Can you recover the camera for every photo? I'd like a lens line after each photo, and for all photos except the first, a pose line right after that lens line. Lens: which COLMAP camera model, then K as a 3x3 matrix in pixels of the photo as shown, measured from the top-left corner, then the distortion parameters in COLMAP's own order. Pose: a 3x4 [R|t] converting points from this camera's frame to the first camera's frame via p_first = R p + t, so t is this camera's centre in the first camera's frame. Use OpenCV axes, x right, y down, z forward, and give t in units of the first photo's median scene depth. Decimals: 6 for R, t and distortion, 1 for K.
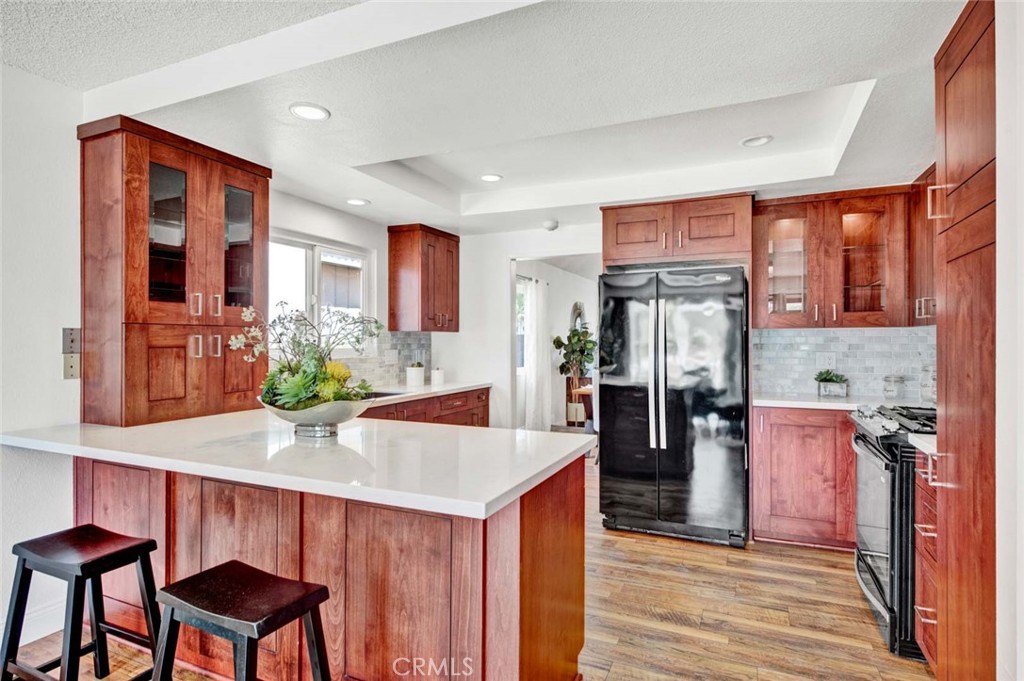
lens RADIAL K [[525.4, 0, 533.1], [0, 525.4, 340.4], [0, 0, 1]] dist [0.000990, 0.000149]
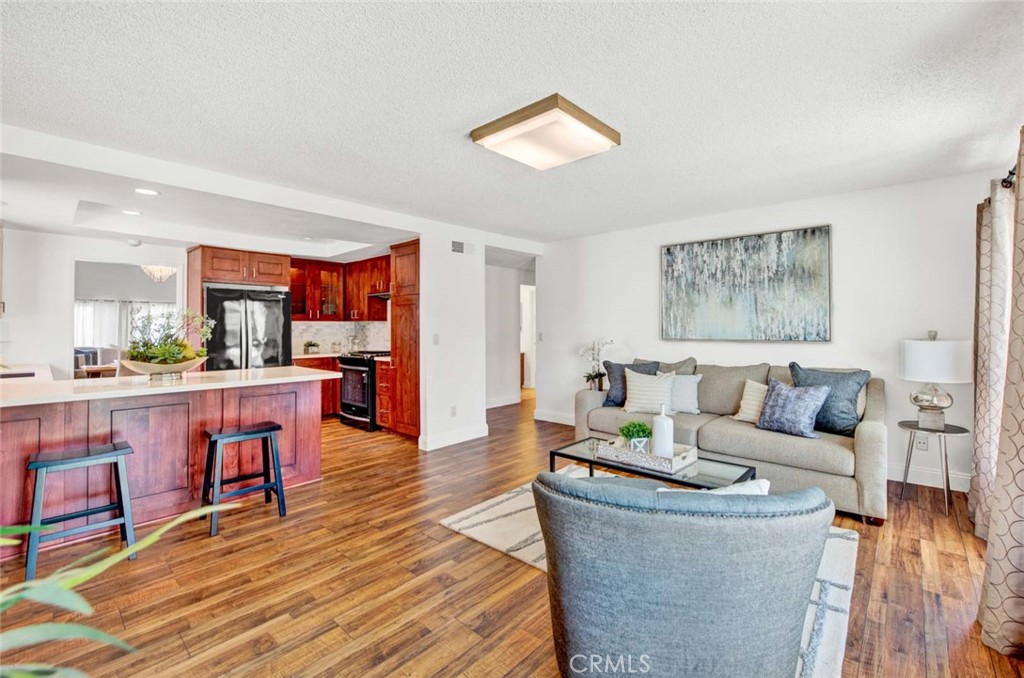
lens RADIAL K [[445.0, 0, 512.9], [0, 445.0, 326.5], [0, 0, 1]] dist [-0.000774, -0.000057]
pose [[0.318448, 0.003226, 0.947935, -1.259551], [-0.000736, 0.999995, -0.003156, 0.003832], [-0.947940, 0.000307, 0.318449, -0.501425]]
